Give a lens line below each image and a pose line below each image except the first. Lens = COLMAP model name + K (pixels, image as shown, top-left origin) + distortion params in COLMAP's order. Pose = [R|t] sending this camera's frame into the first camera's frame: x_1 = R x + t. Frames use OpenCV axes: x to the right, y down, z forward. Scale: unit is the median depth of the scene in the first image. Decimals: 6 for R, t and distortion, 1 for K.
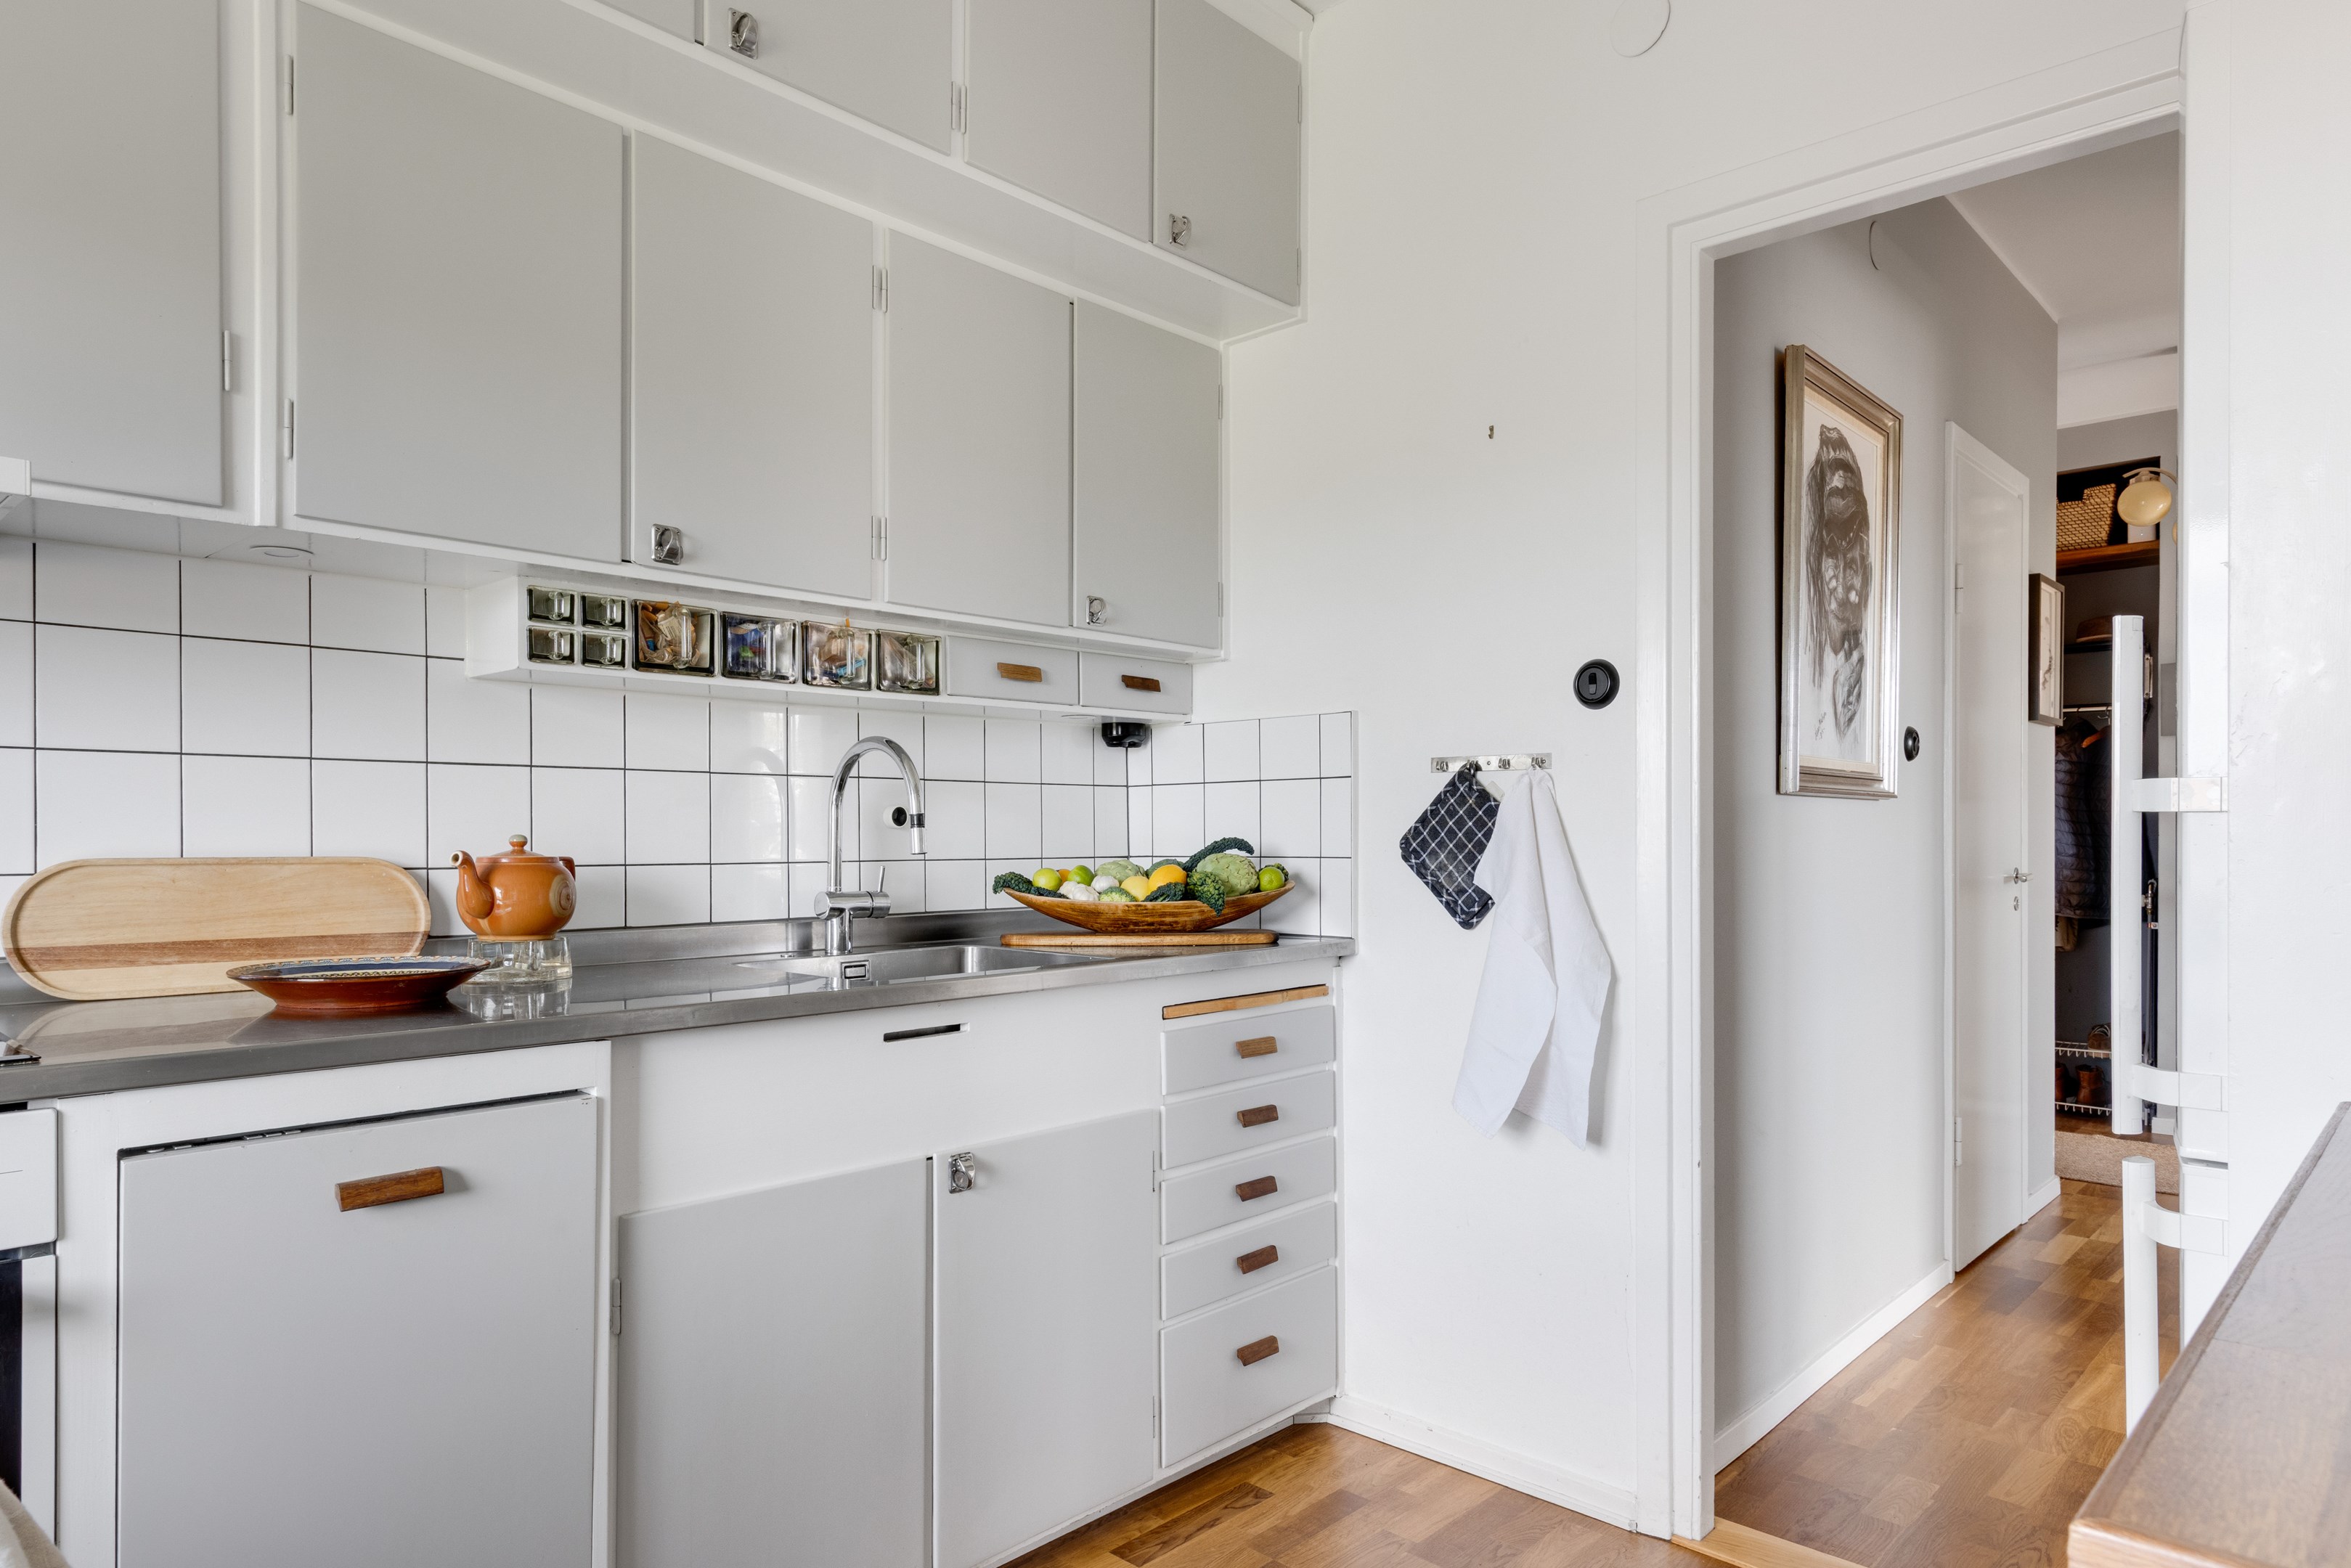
lens RADIAL K [[1360.2, 0, 1038.9], [0, 1360.2, 833.4], [0, 0, 1]] dist [0.003259, 0.000957]
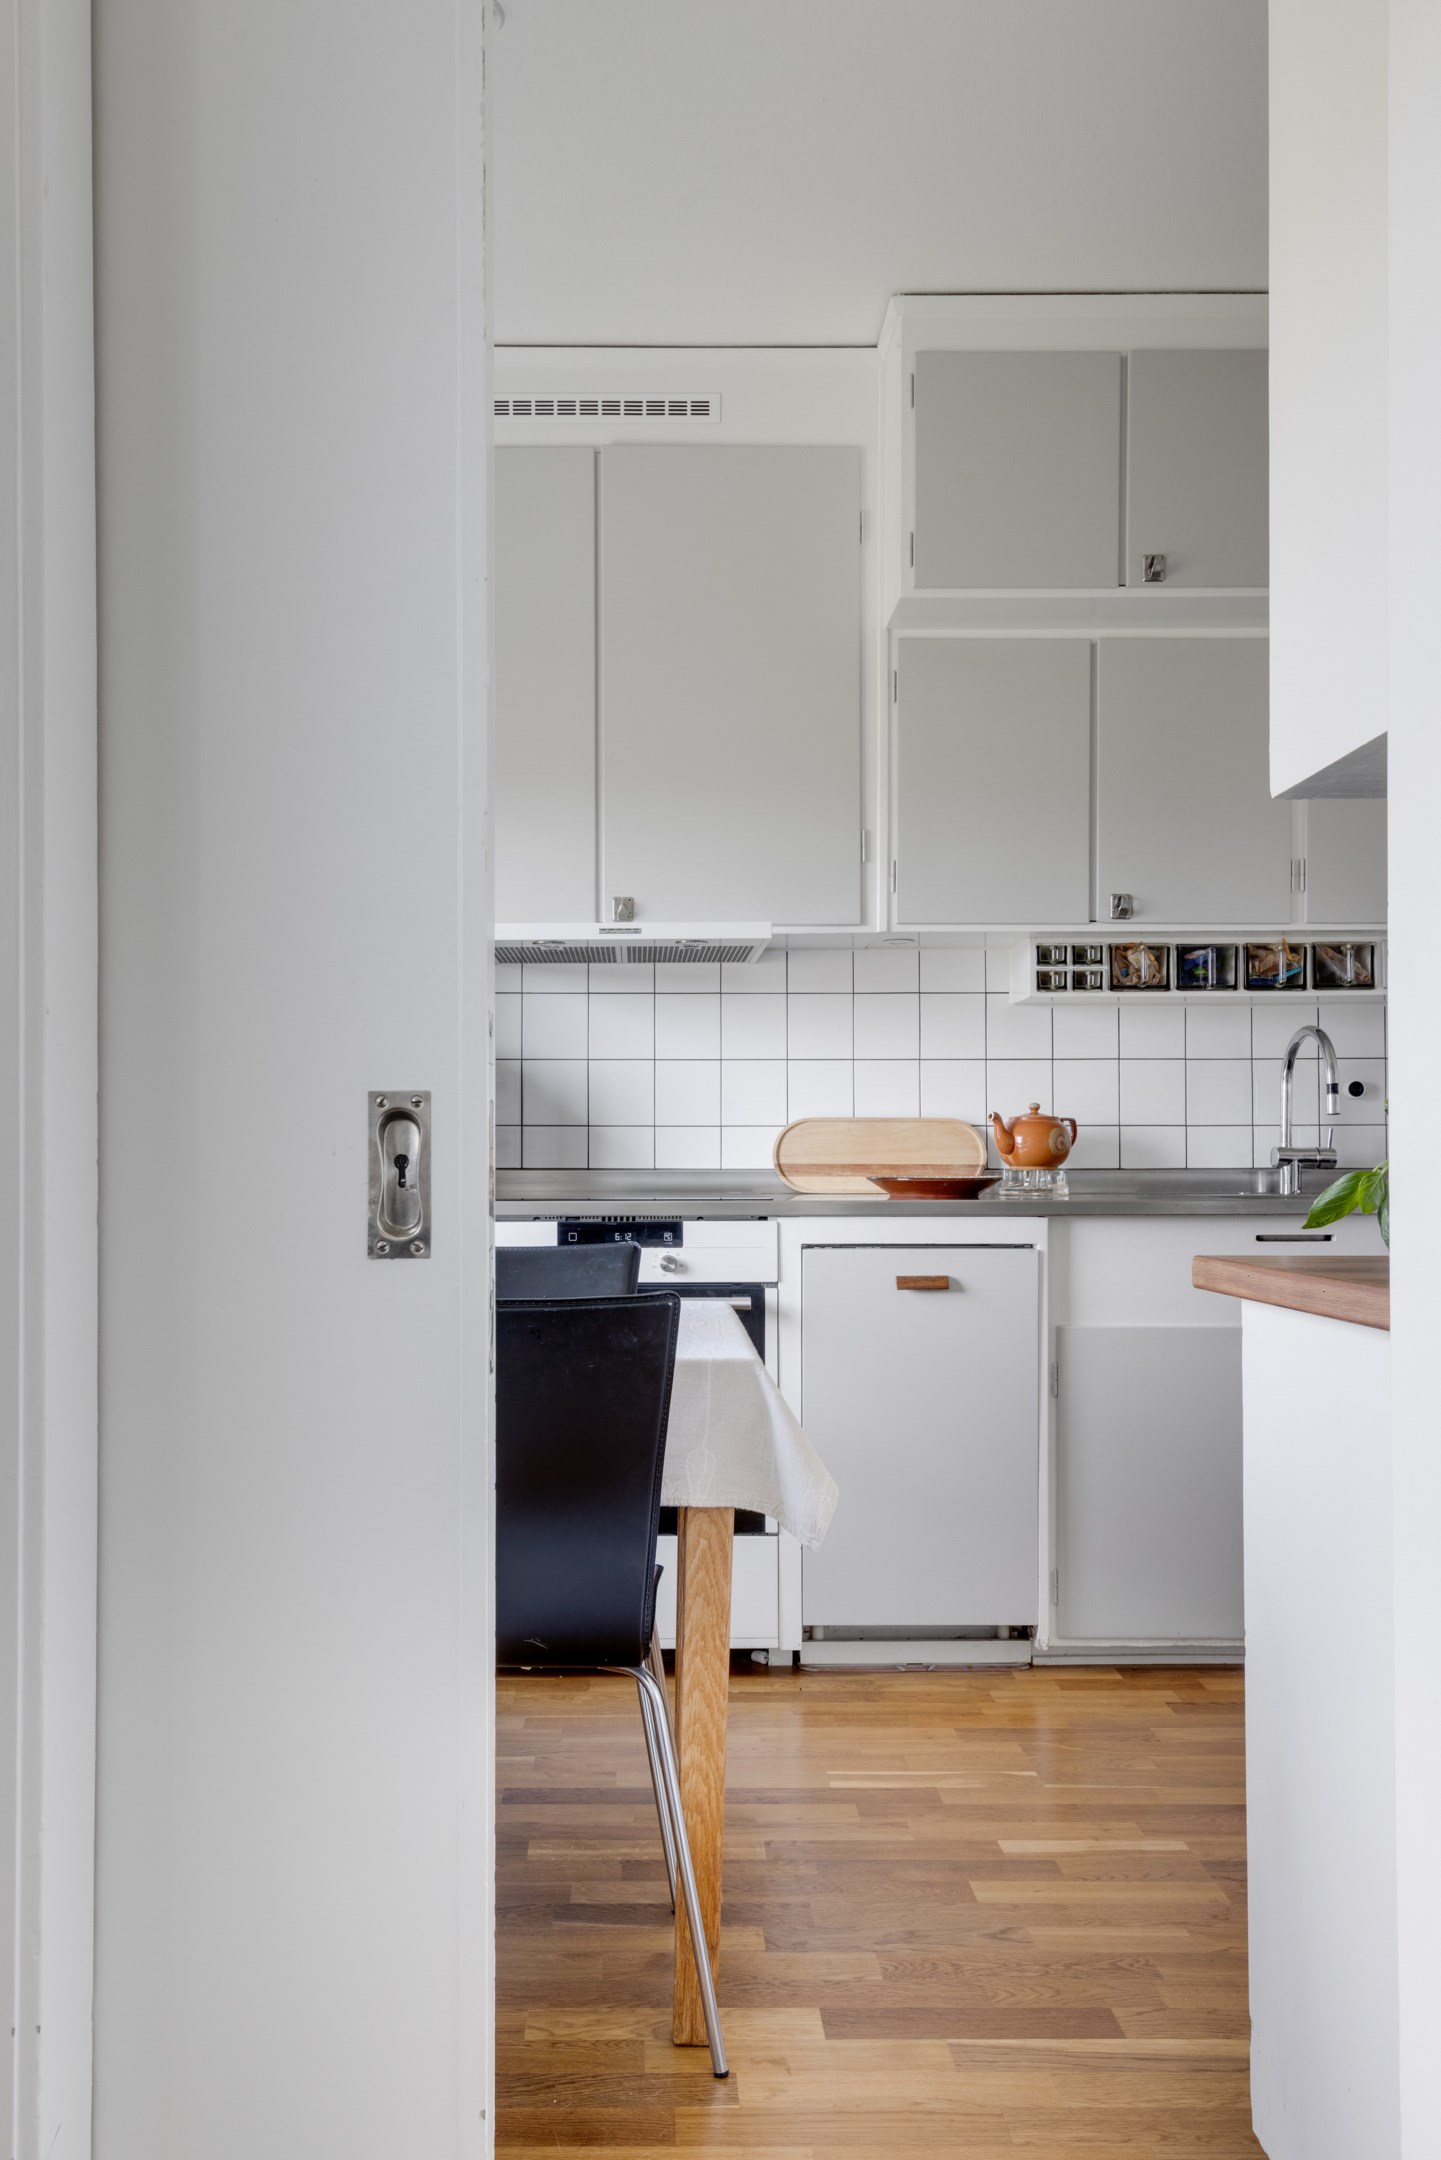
lens RADIAL K [[1438.0, 0, 650.7], [0, 1438.0, 1129.9], [0, 0, 1]] dist [0.020524, 0.001278]
pose [[0.707697, -0.008562, -0.706464, 0.450089], [-0.001929, 0.999899, -0.014050, 0.053381], [0.706513, 0.011305, 0.707609, -0.455996]]
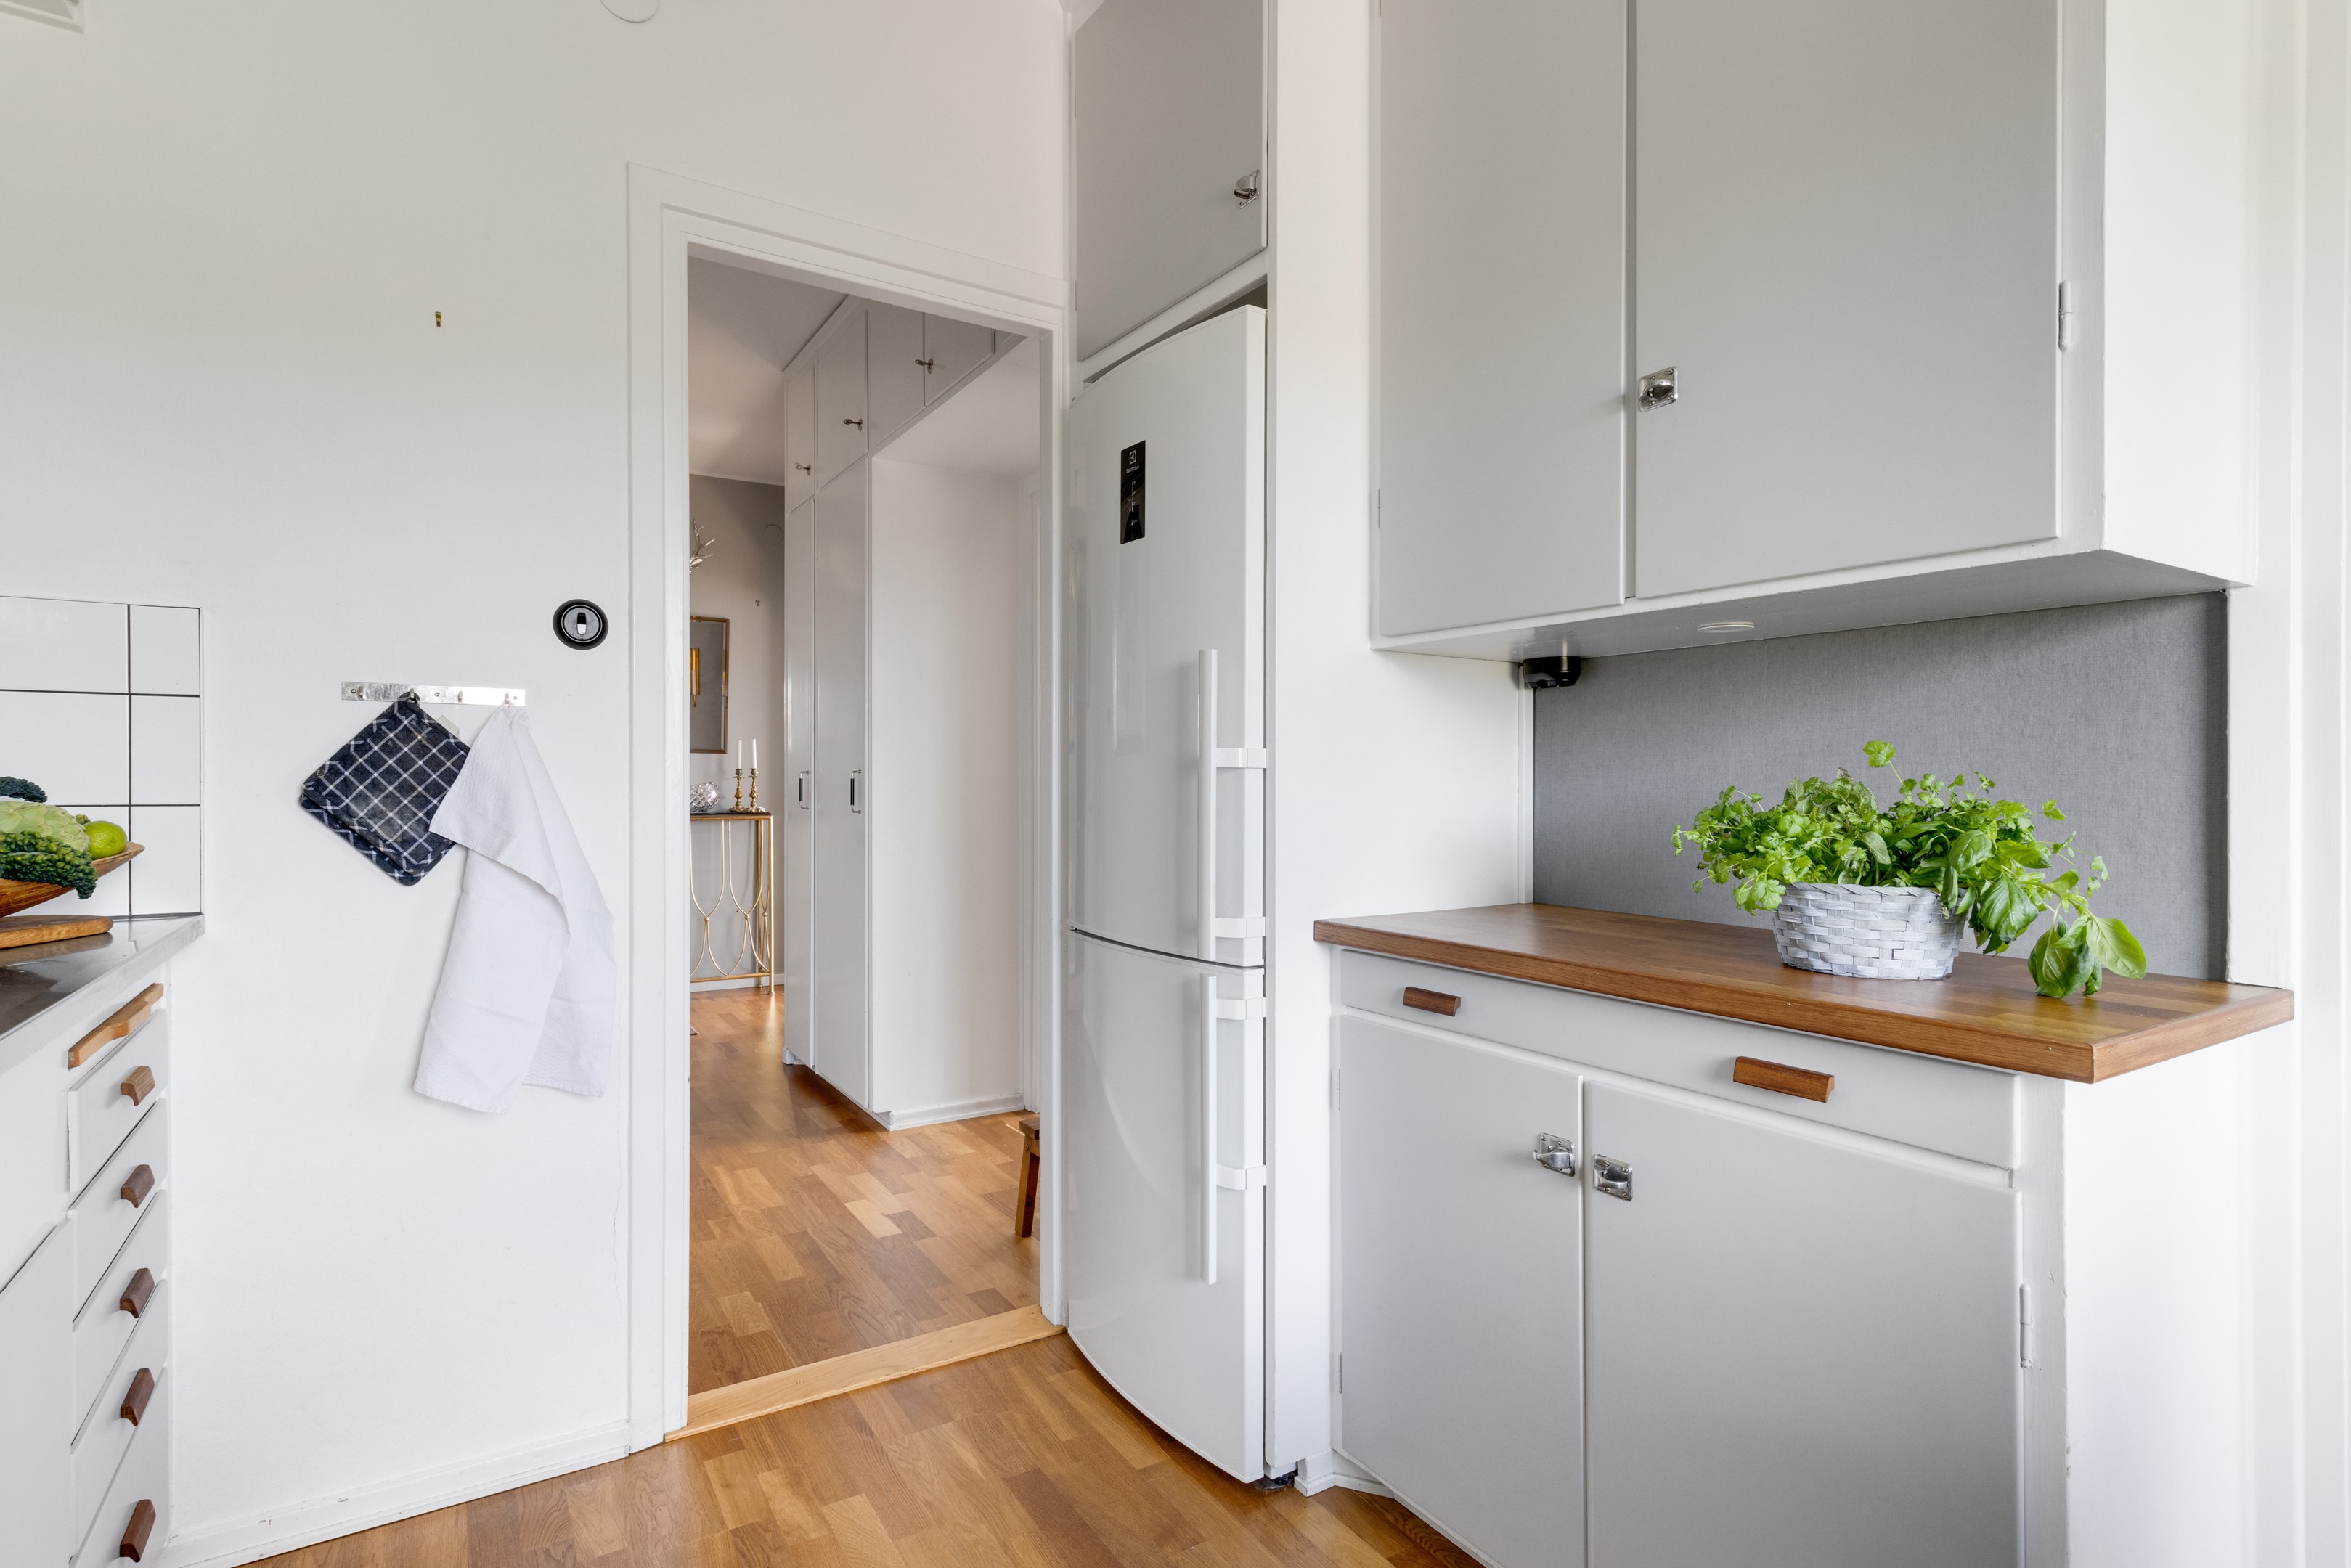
lens RADIAL K [[1169.3, 0, 1137.9], [0, 1169.3, 774.1], [0, 0, 1]] dist [0.001435, -0.000099]
pose [[0.203532, 0.010564, 0.979011, -0.315077], [-0.007914, 0.999927, -0.009144, 0.003214], [-0.979036, -0.005887, 0.203601, 0.396506]]
